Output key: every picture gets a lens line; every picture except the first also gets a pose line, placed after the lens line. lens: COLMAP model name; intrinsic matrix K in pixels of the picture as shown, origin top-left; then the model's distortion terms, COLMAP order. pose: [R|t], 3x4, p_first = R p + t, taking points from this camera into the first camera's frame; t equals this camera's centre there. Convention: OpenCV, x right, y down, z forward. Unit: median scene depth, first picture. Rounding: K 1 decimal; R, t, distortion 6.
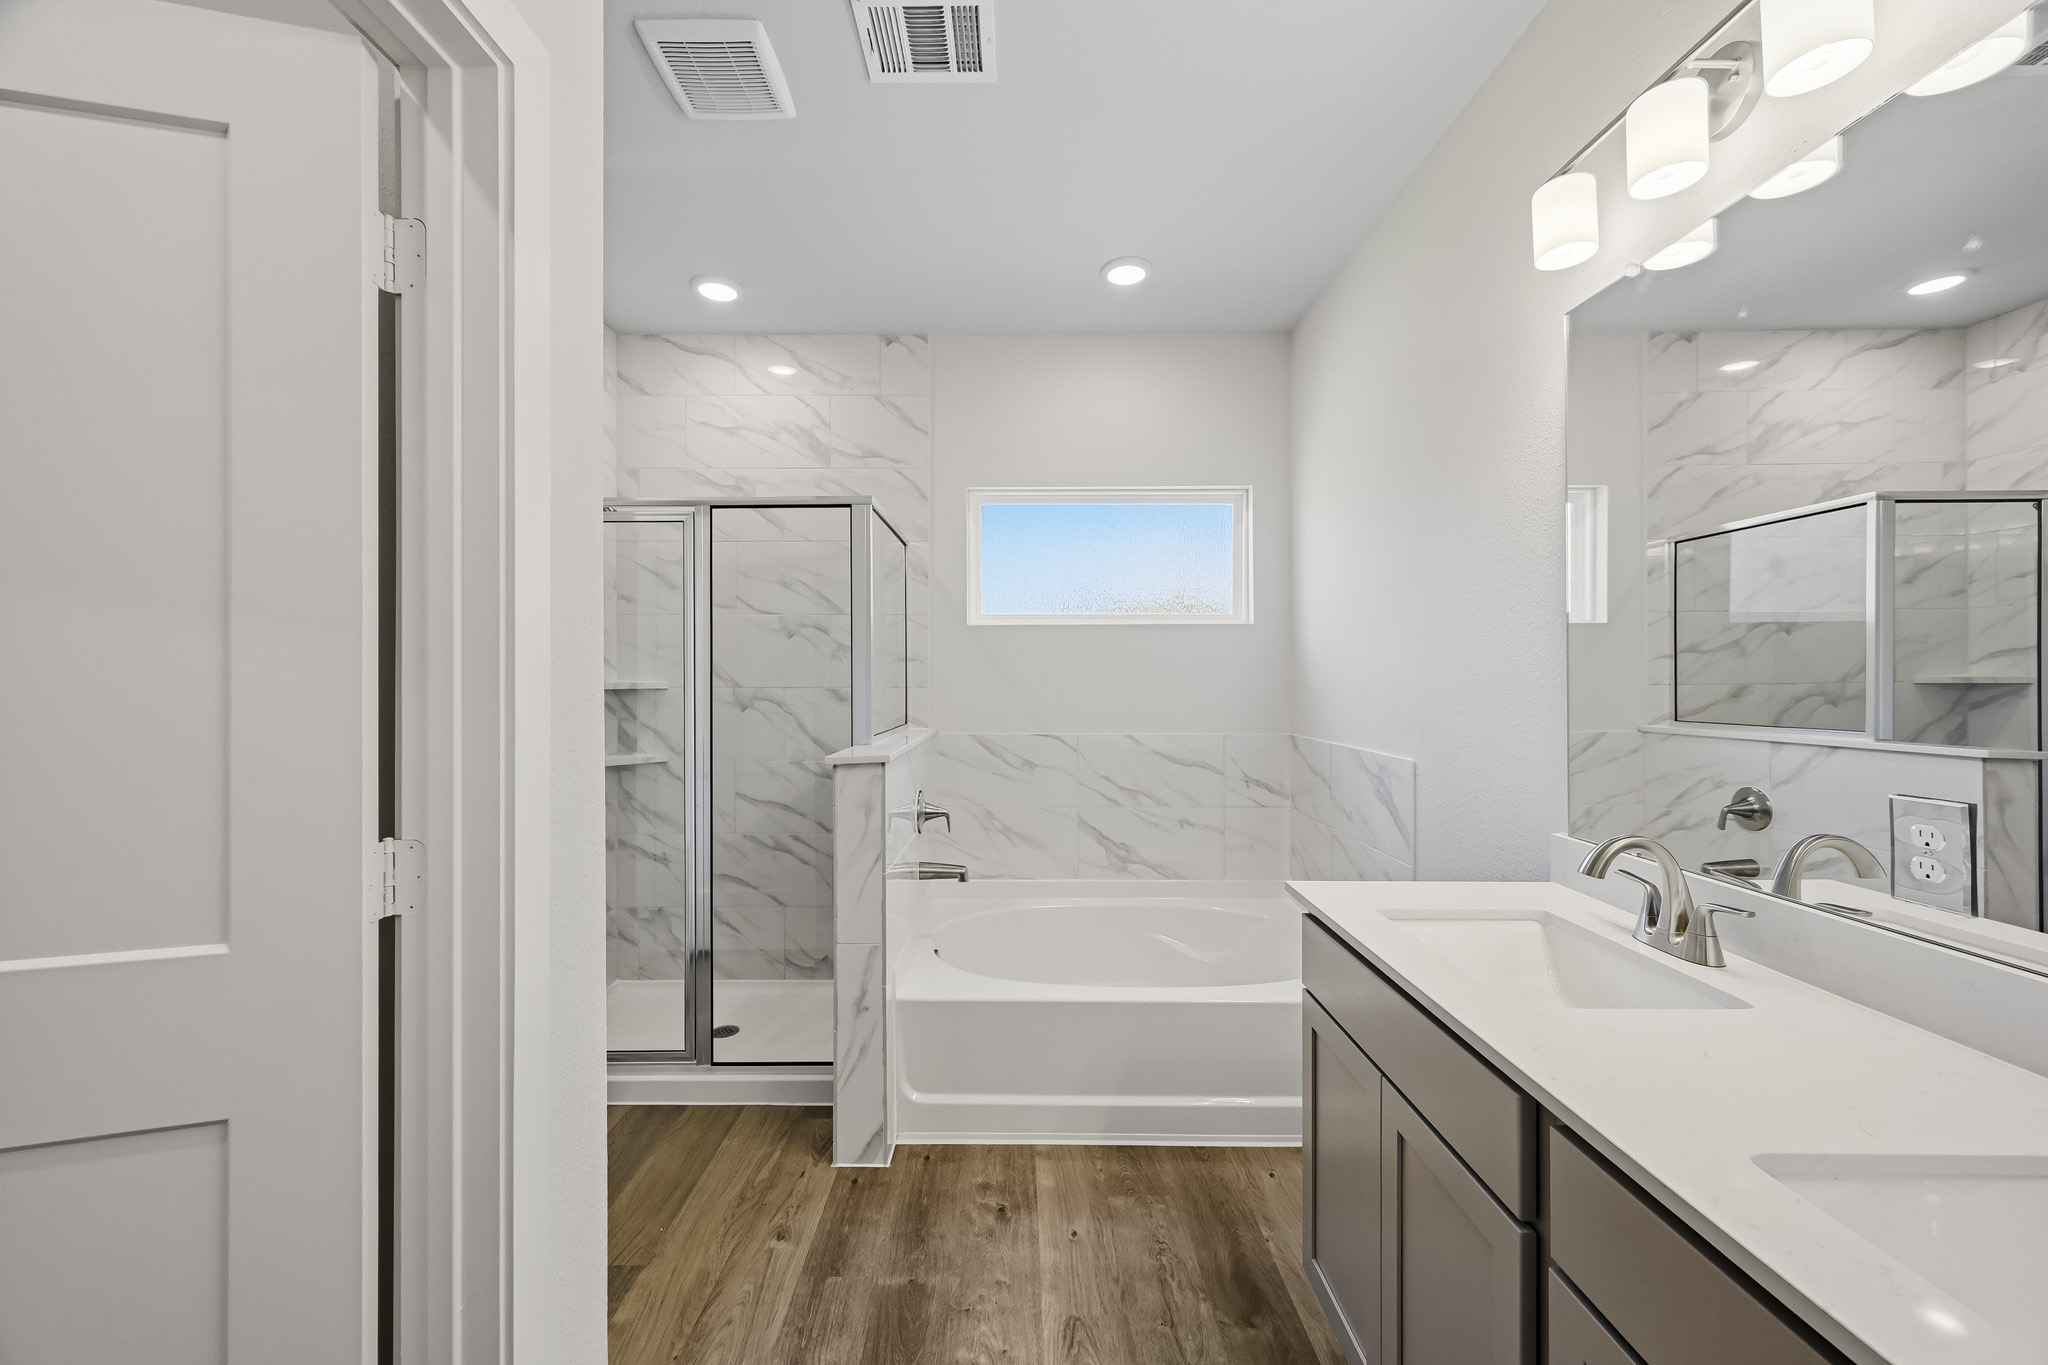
lens RADIAL K [[821.6, 0, 1030.9], [0, 821.6, 671.8], [0, 0, 1]] dist [0.000656, -0.000045]
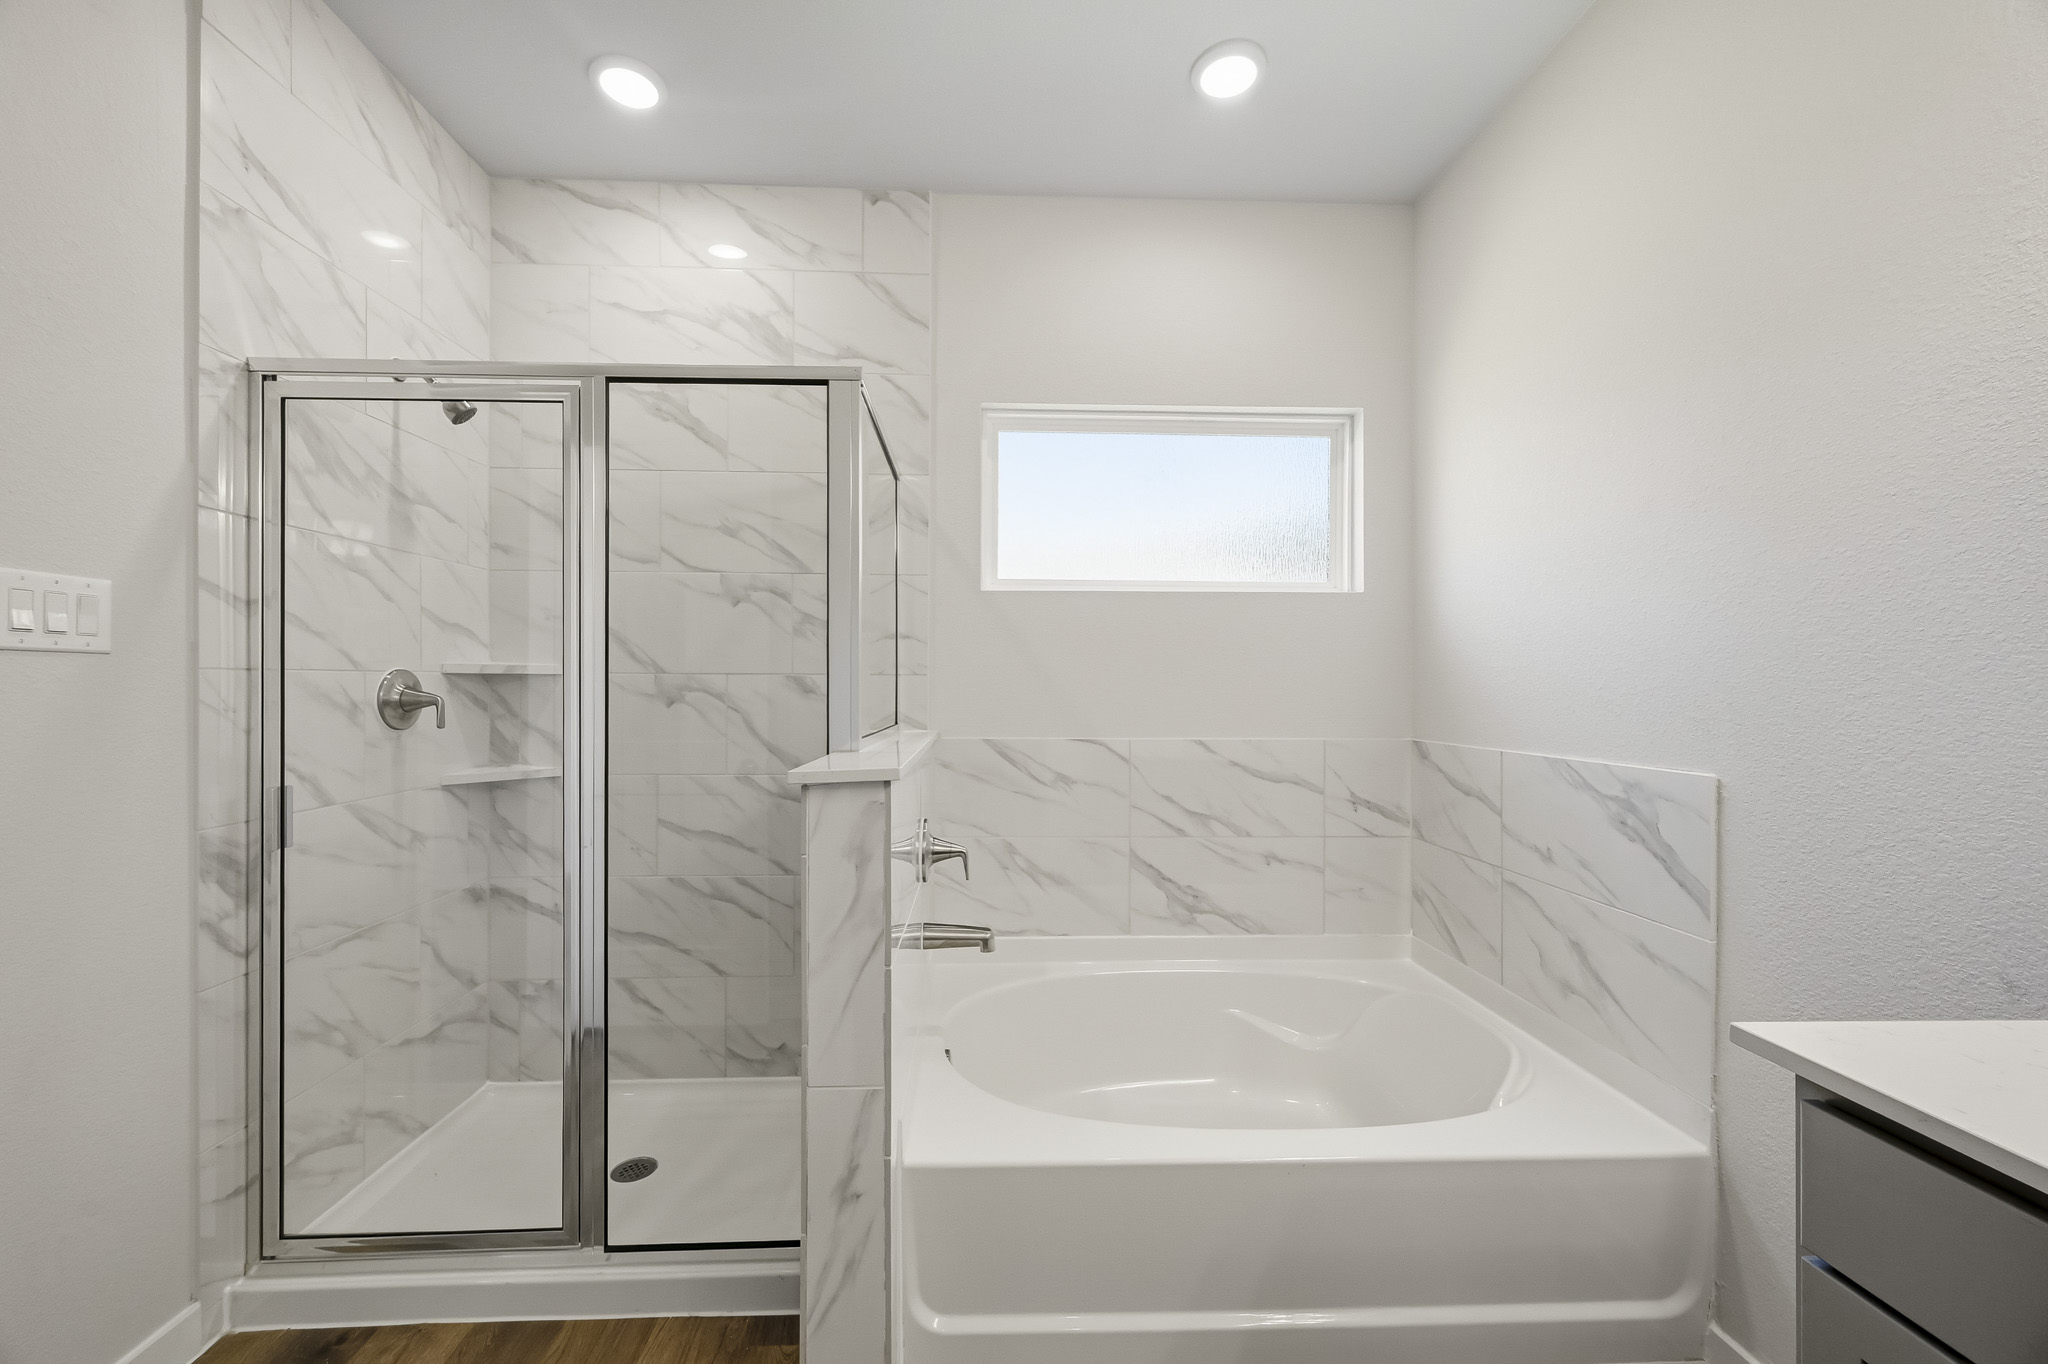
lens RADIAL K [[821.6, 0, 1028.4], [0, 821.6, 684.8], [0, 0, 1]] dist [0.000656, -0.000045]
pose [[0.998753, 0.005157, 0.049661, -0.071953], [-0.005250, 0.999985, 0.001740, 0.026186], [-0.049651, -0.001998, 0.998765, 0.267118]]
